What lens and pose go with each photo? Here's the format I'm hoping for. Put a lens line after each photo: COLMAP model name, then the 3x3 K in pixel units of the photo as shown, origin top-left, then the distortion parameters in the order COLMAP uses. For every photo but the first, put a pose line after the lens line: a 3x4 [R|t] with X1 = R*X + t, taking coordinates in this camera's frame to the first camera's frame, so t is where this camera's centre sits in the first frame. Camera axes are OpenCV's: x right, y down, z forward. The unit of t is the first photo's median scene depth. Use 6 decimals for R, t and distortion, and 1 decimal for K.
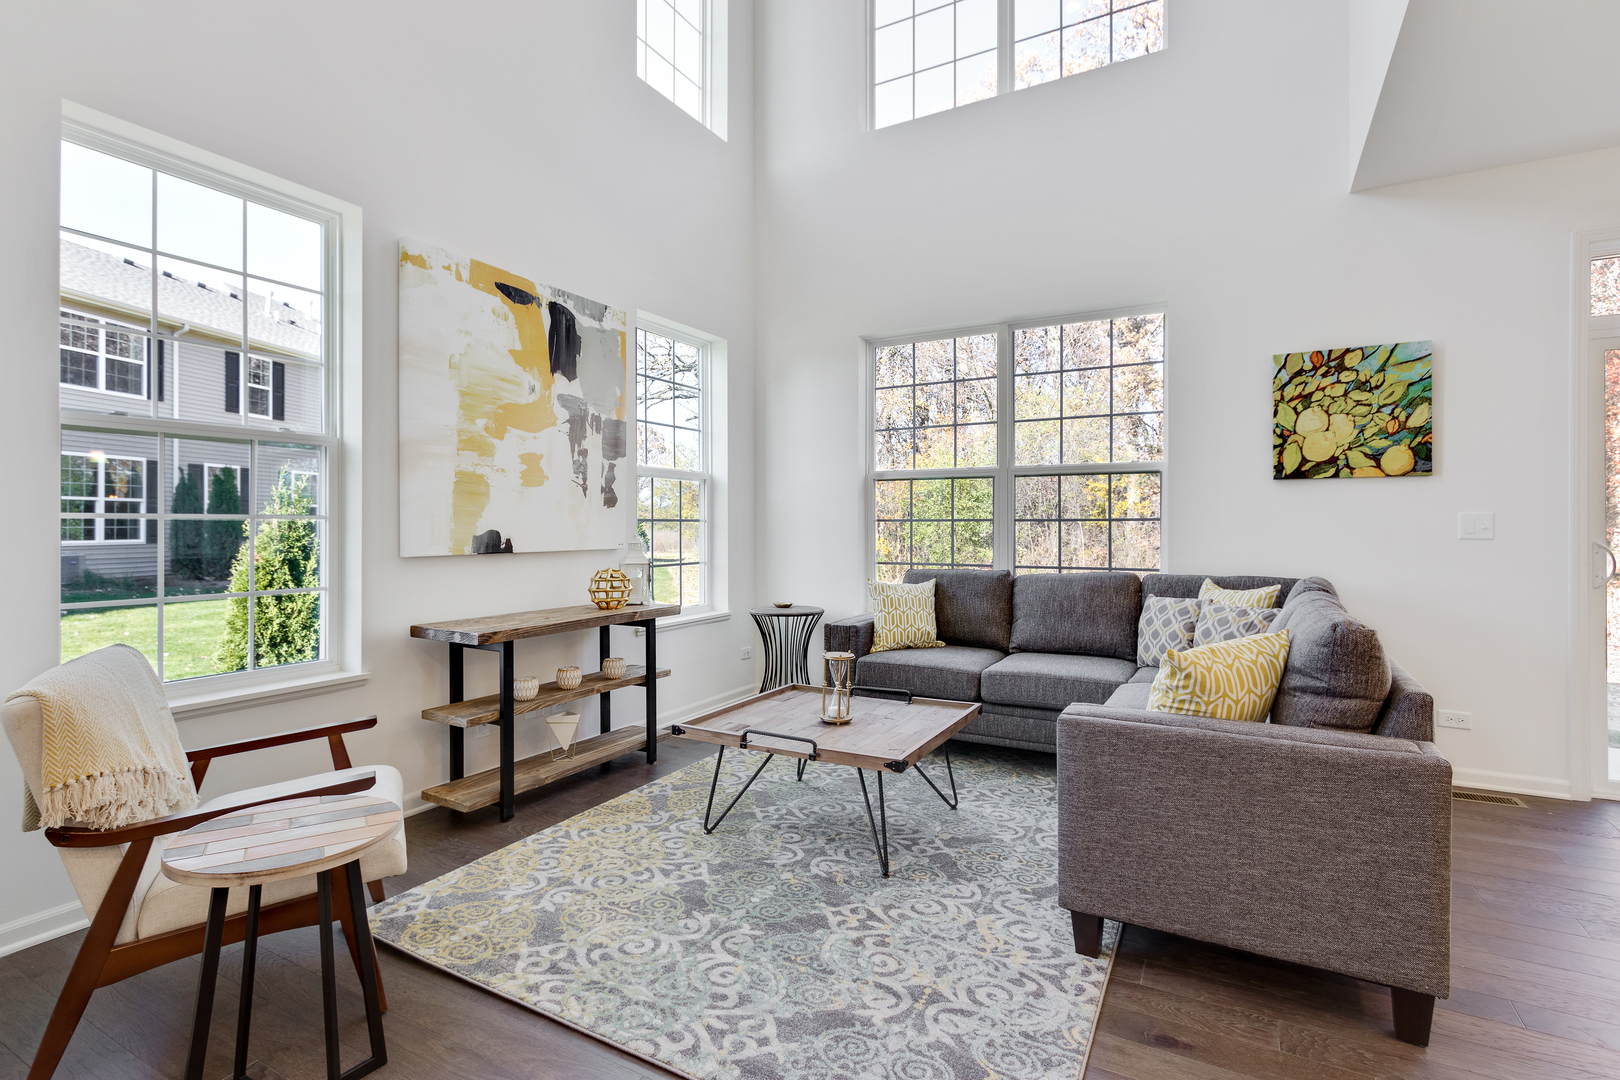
lens RADIAL K [[788.9, 0, 810.3], [0, 788.9, 521.3], [0, 0, 1]] dist [0.004269, -0.000454]
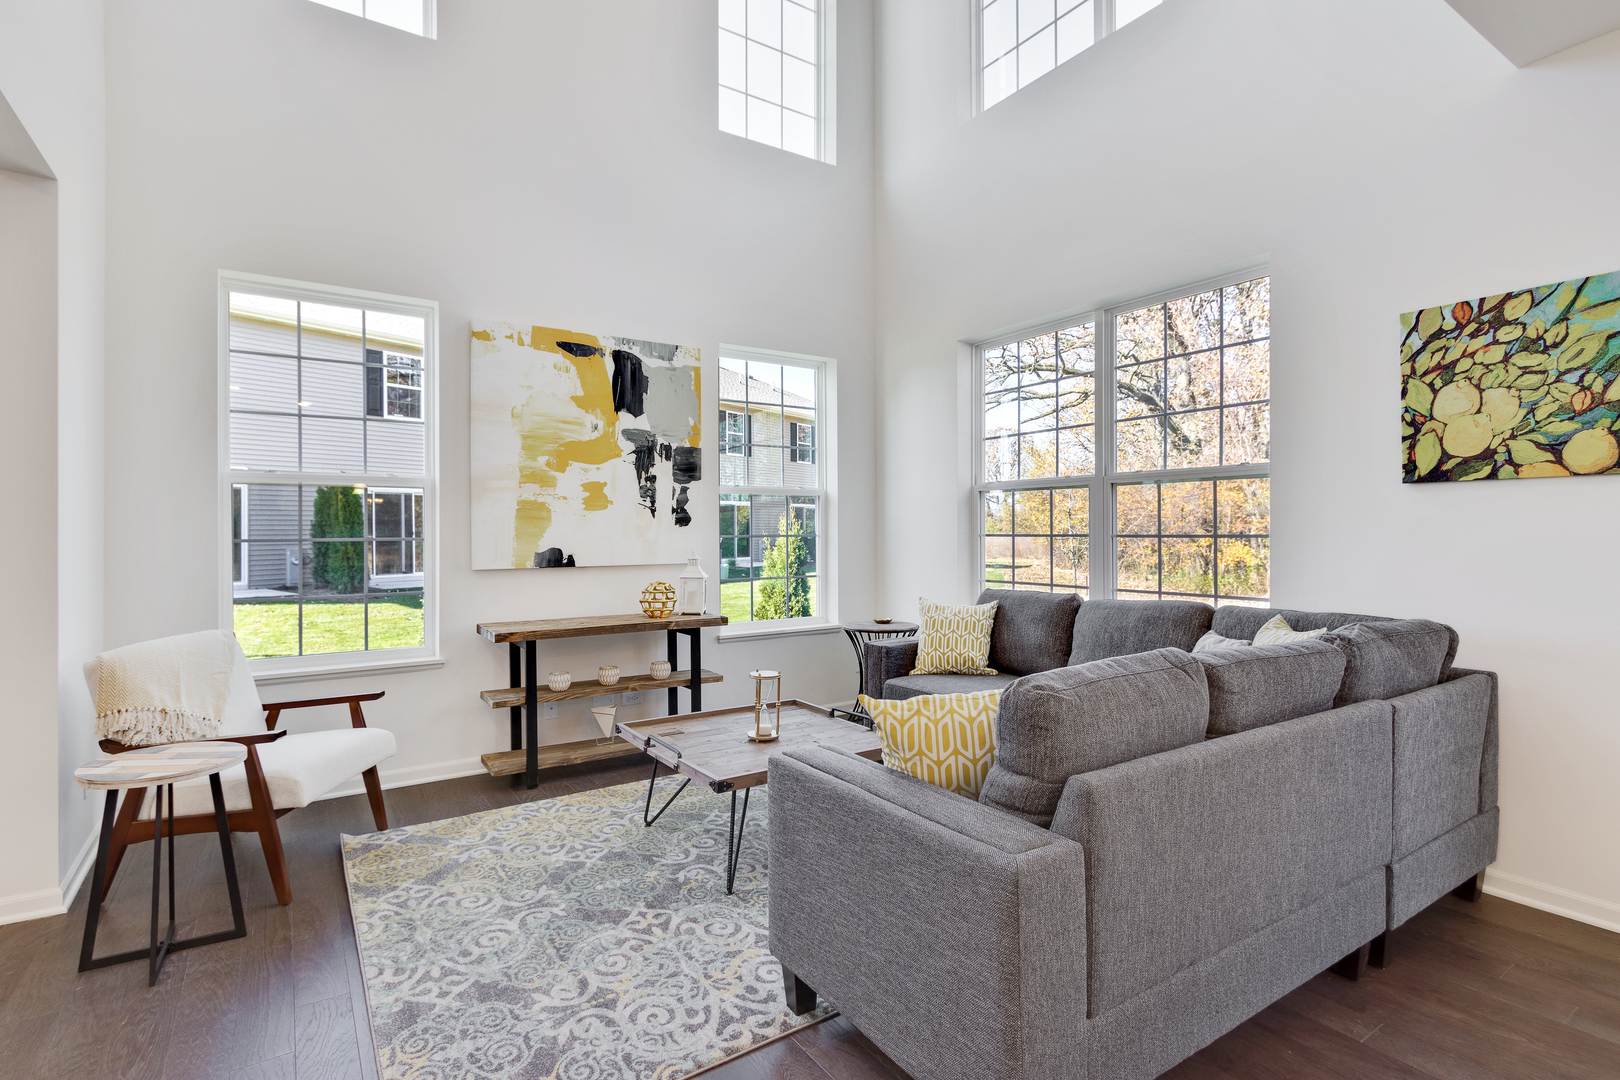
lens RADIAL K [[793.9, 0, 808.2], [0, 793.9, 526.1], [0, 0, 1]] dist [0.006389, -0.001402]
pose [[0.887711, -0.005871, -0.460365, 0.460732], [0.006508, 0.999979, -0.000203, -0.017602], [0.460356, -0.002816, 0.887730, 0.092829]]
